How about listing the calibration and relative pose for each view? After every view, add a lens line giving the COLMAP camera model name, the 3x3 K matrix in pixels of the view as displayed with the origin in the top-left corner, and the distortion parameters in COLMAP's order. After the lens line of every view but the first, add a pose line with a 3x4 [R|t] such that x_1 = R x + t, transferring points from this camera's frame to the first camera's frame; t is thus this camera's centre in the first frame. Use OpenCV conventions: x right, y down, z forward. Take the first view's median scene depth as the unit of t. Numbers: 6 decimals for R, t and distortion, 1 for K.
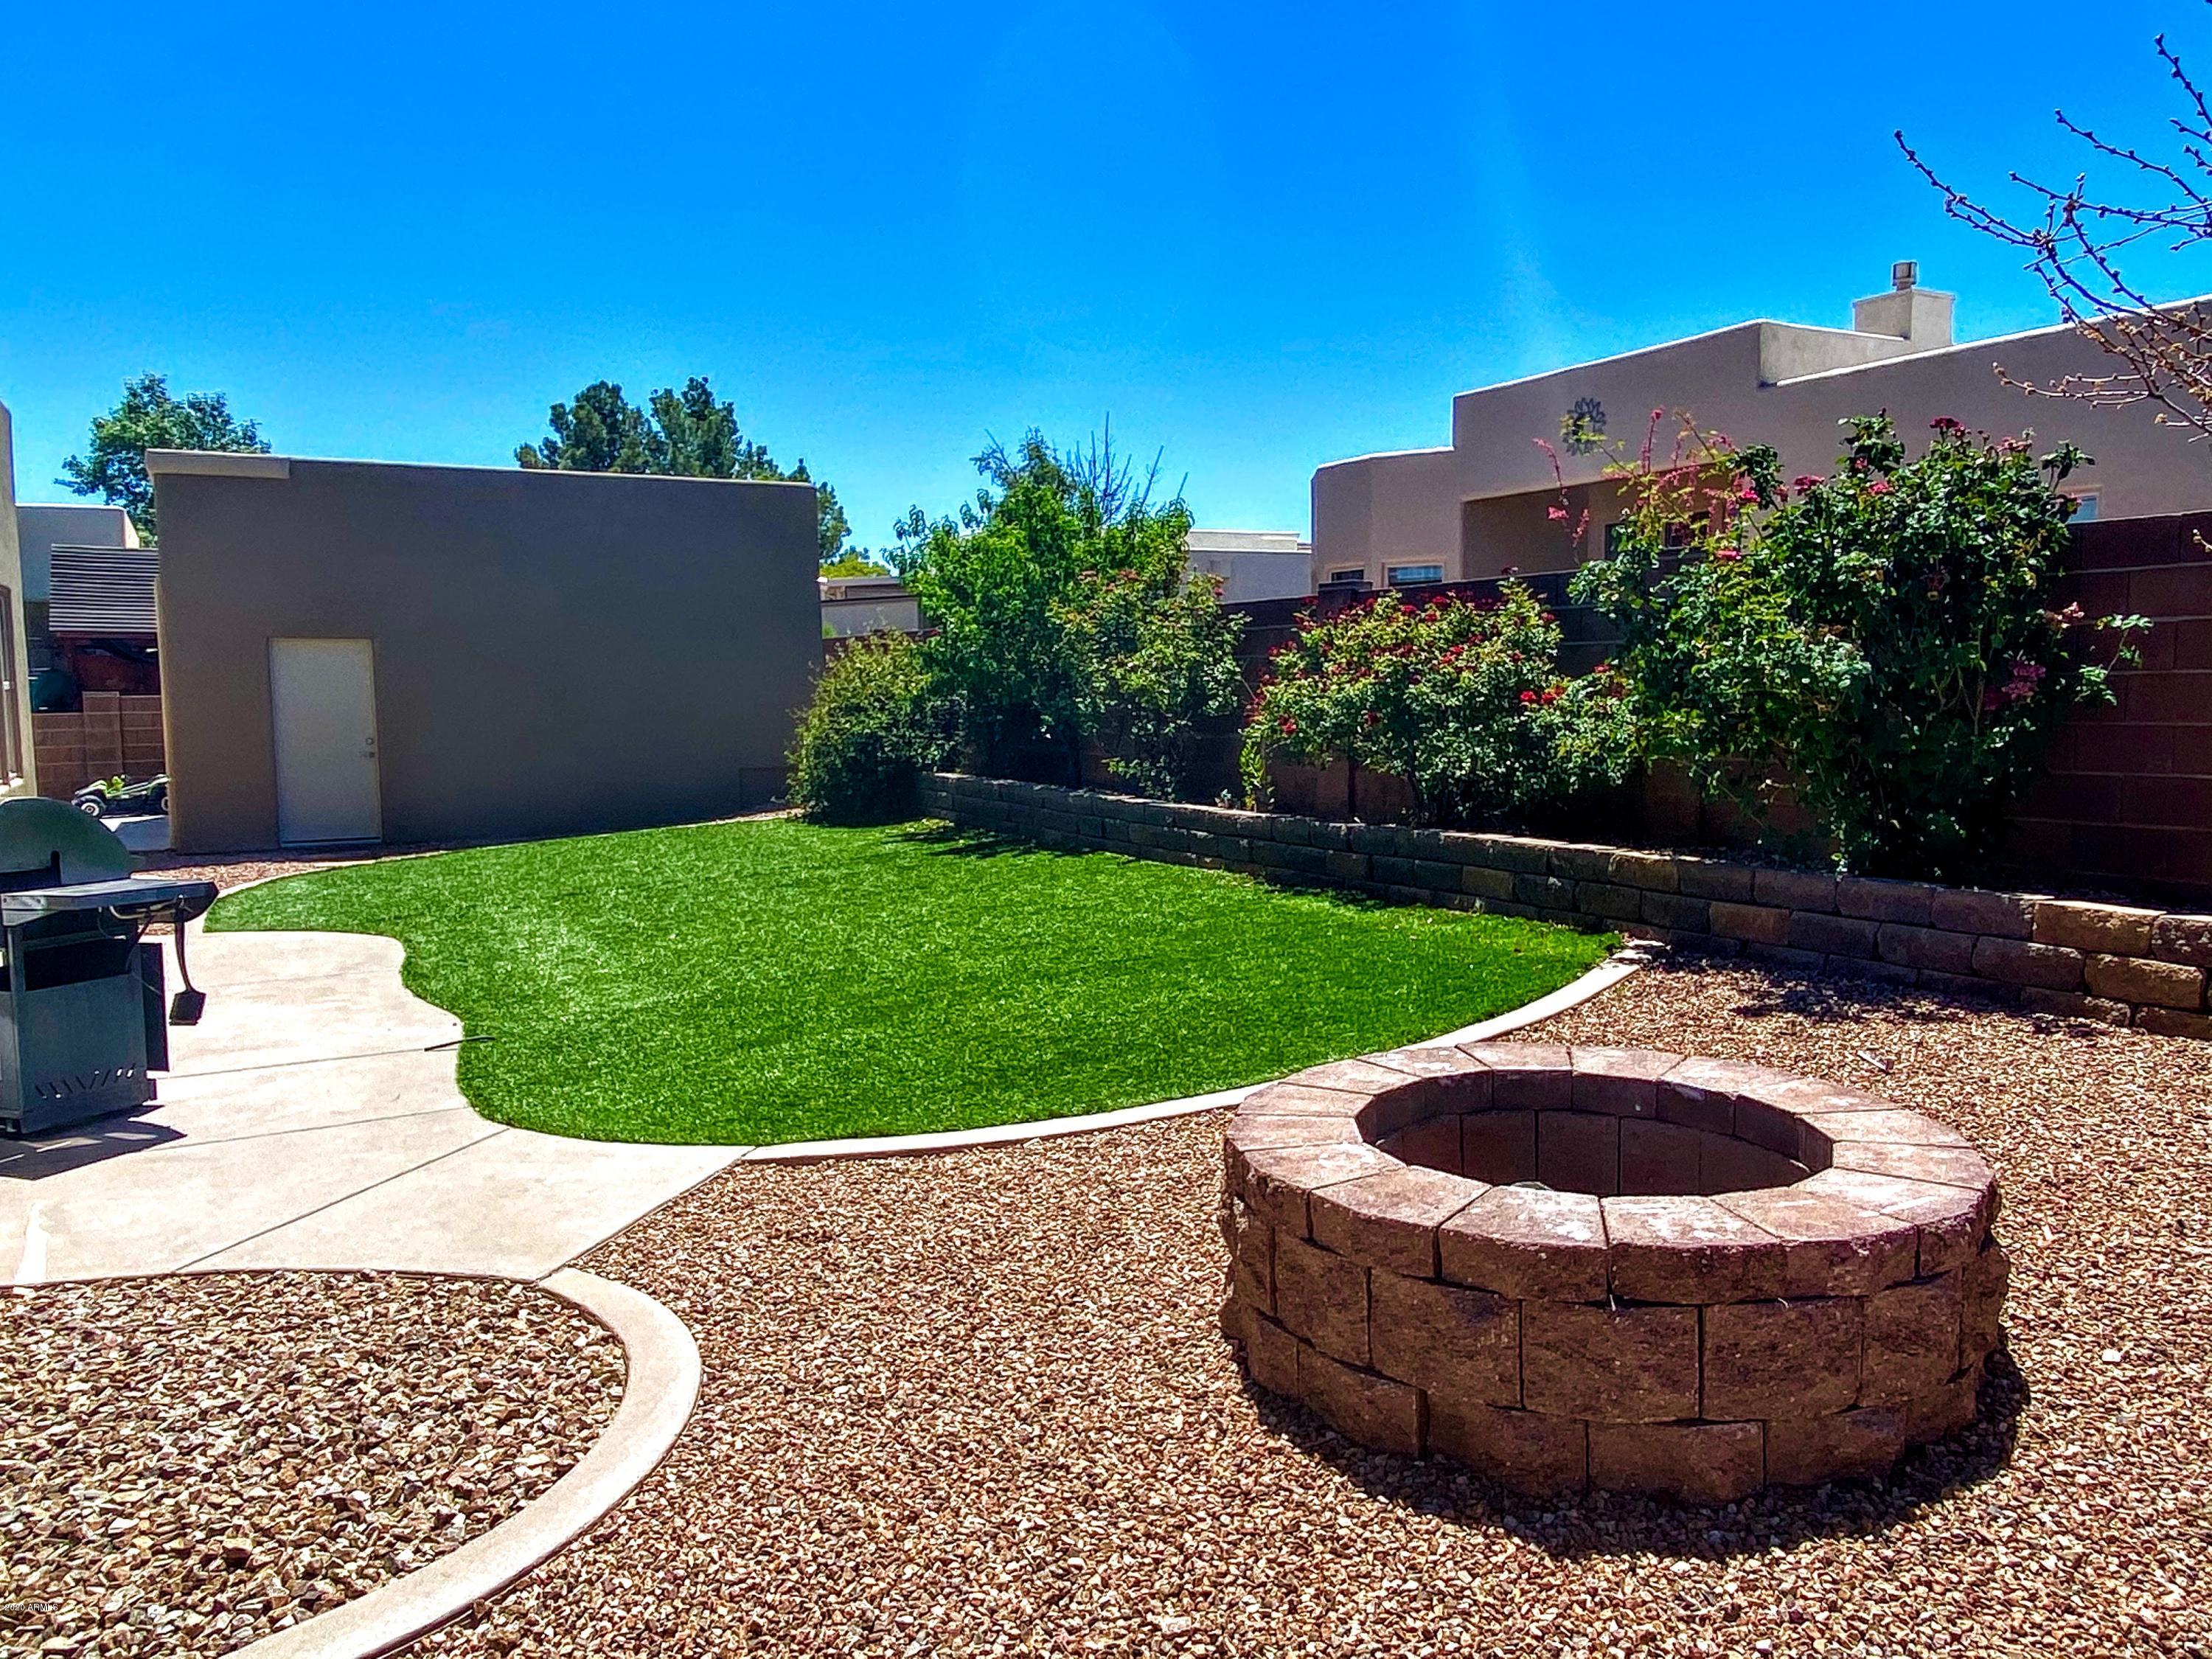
lens RADIAL K [[1640.3, 0, 1106.0], [0, 1640.3, 829.5], [0, 0, 1]] dist [0.071095, -0.071367]
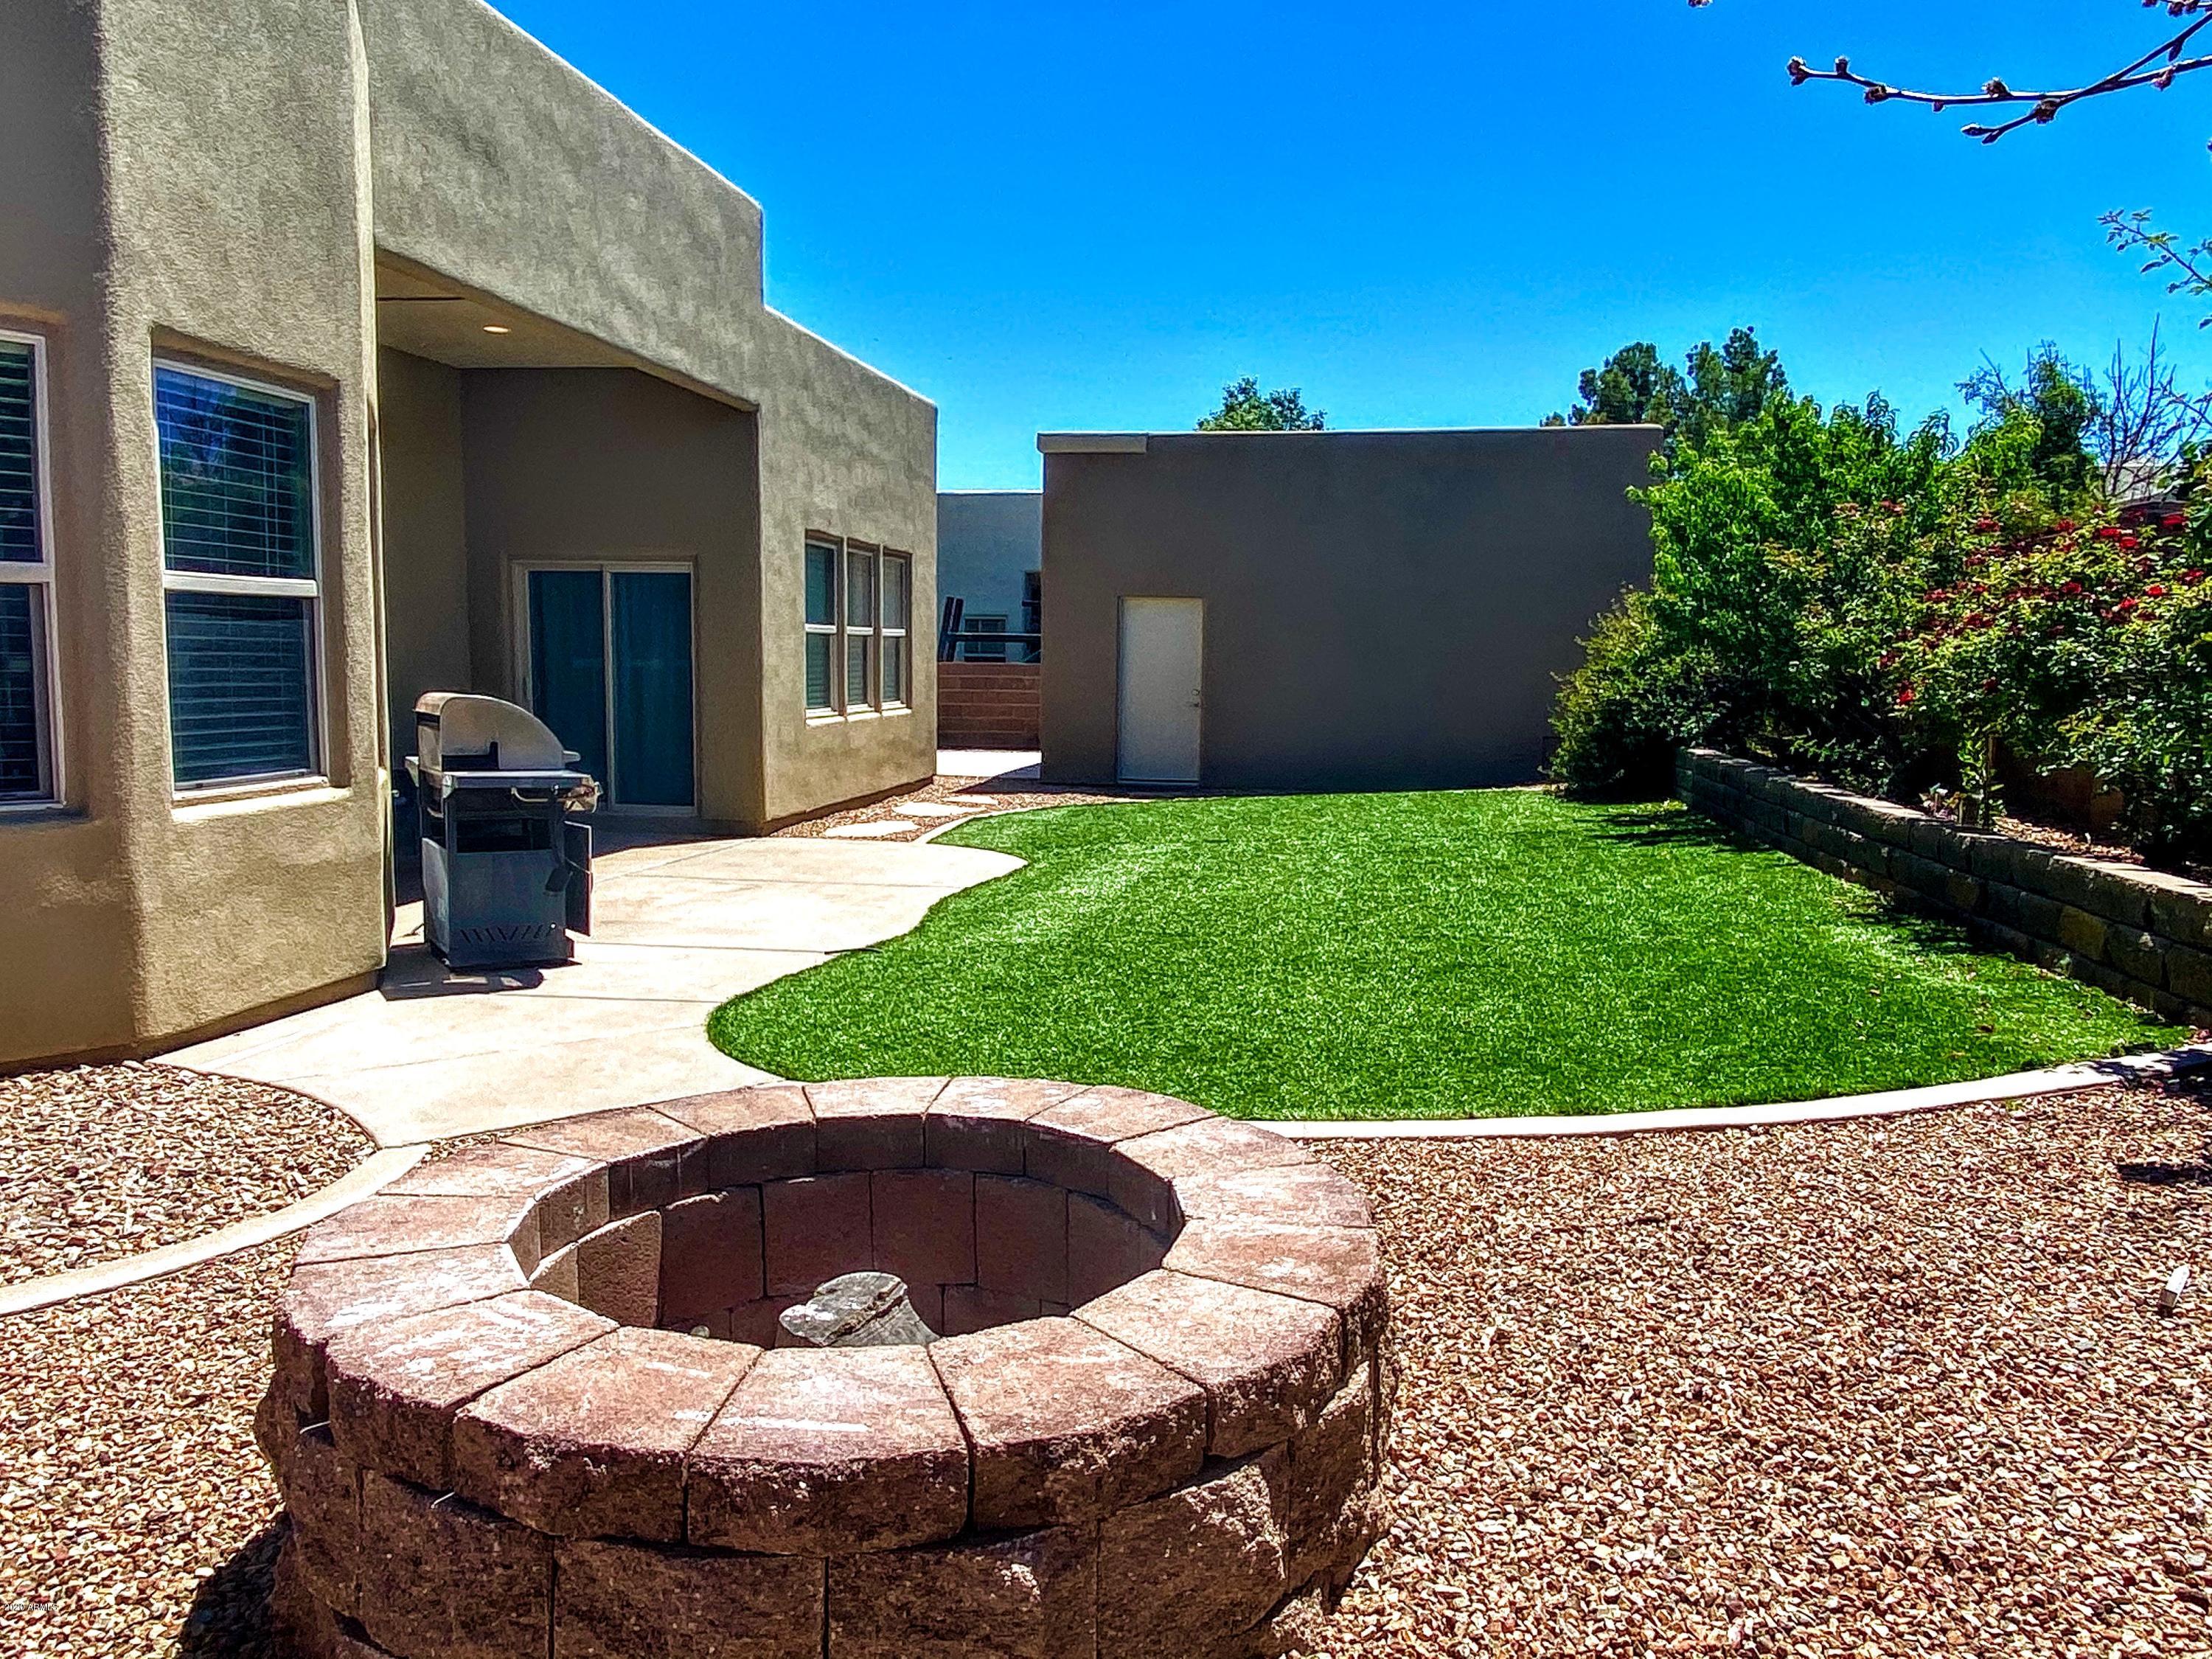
lens RADIAL K [[1640.3, 0, 1106.0], [0, 1640.3, 829.5], [0, 0, 1]] dist [0.071095, -0.071367]
pose [[0.793905, 0.087524, -0.601709, 0.166781], [-0.078593, 0.996056, 0.041189, -0.003170], [0.602941, 0.014590, 0.797653, 0.109747]]
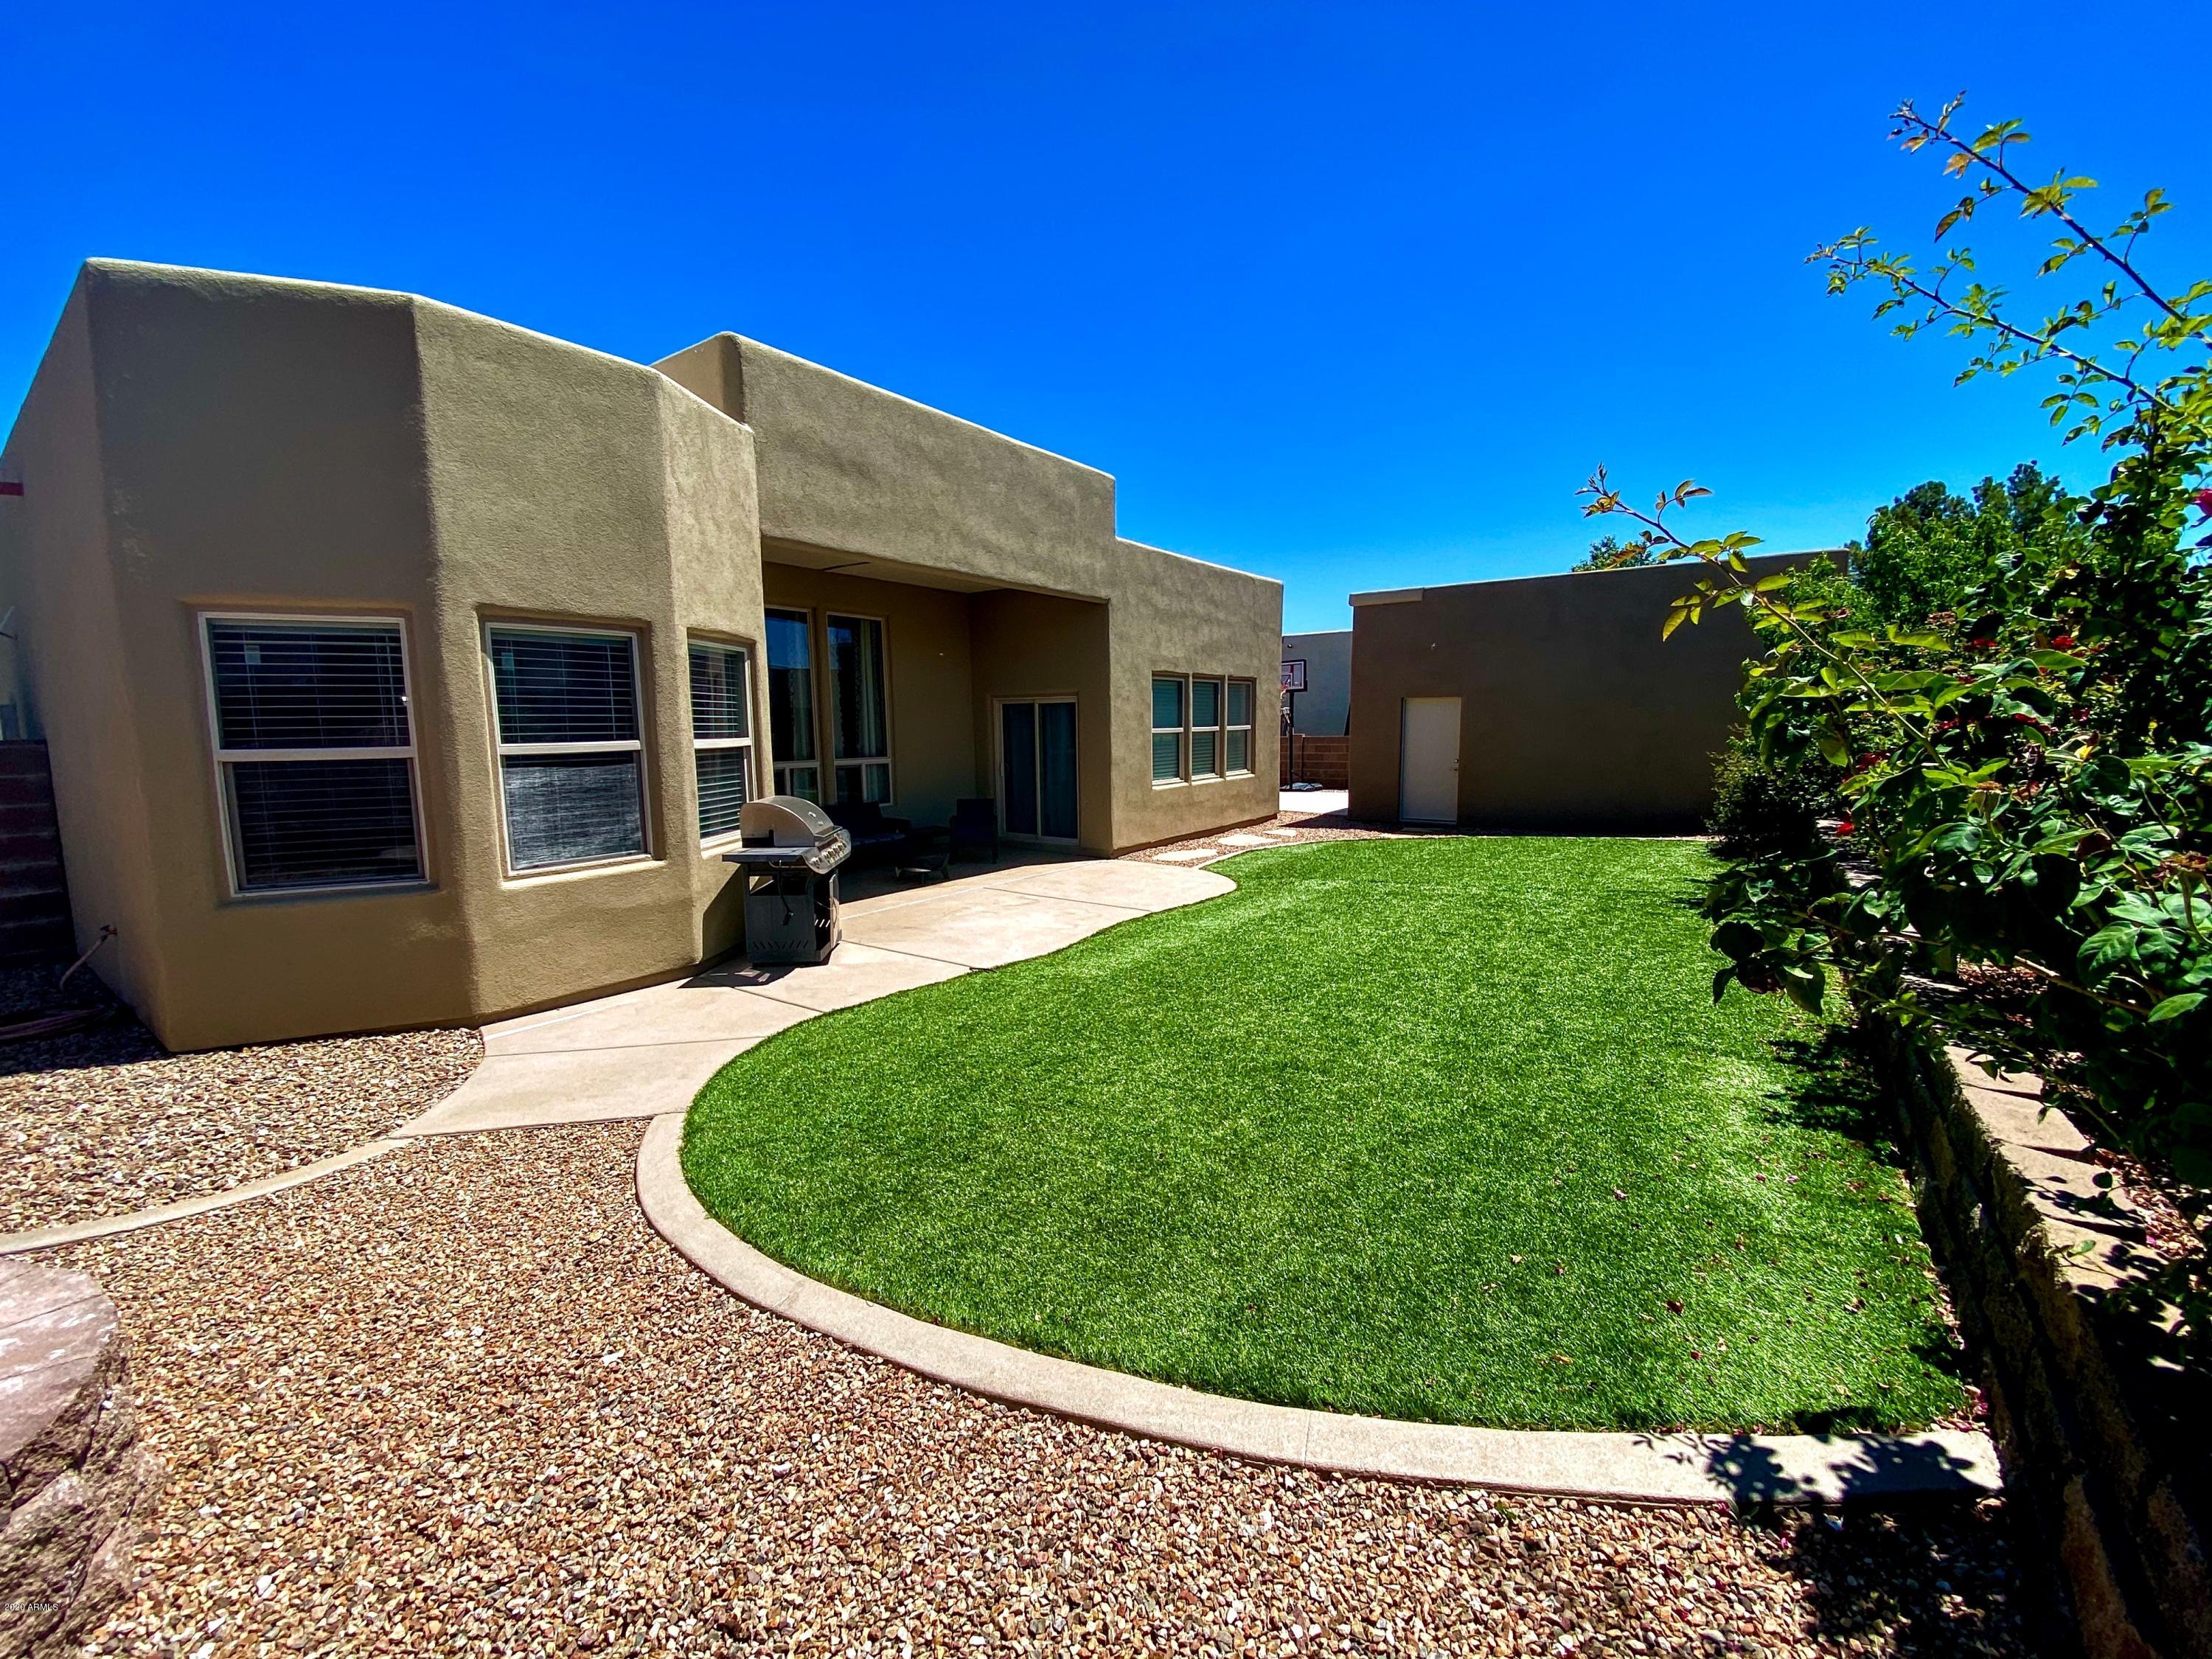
lens RADIAL K [[893.5, 0, 1106.0], [0, 893.5, 829.5], [0, 0, 1]] dist [0.056278, -0.048967]
pose [[0.446465, 0.116720, -0.887156, 0.188902], [-0.075836, 0.992825, 0.092458, -0.043212], [0.891582, 0.025999, 0.452113, 0.313516]]
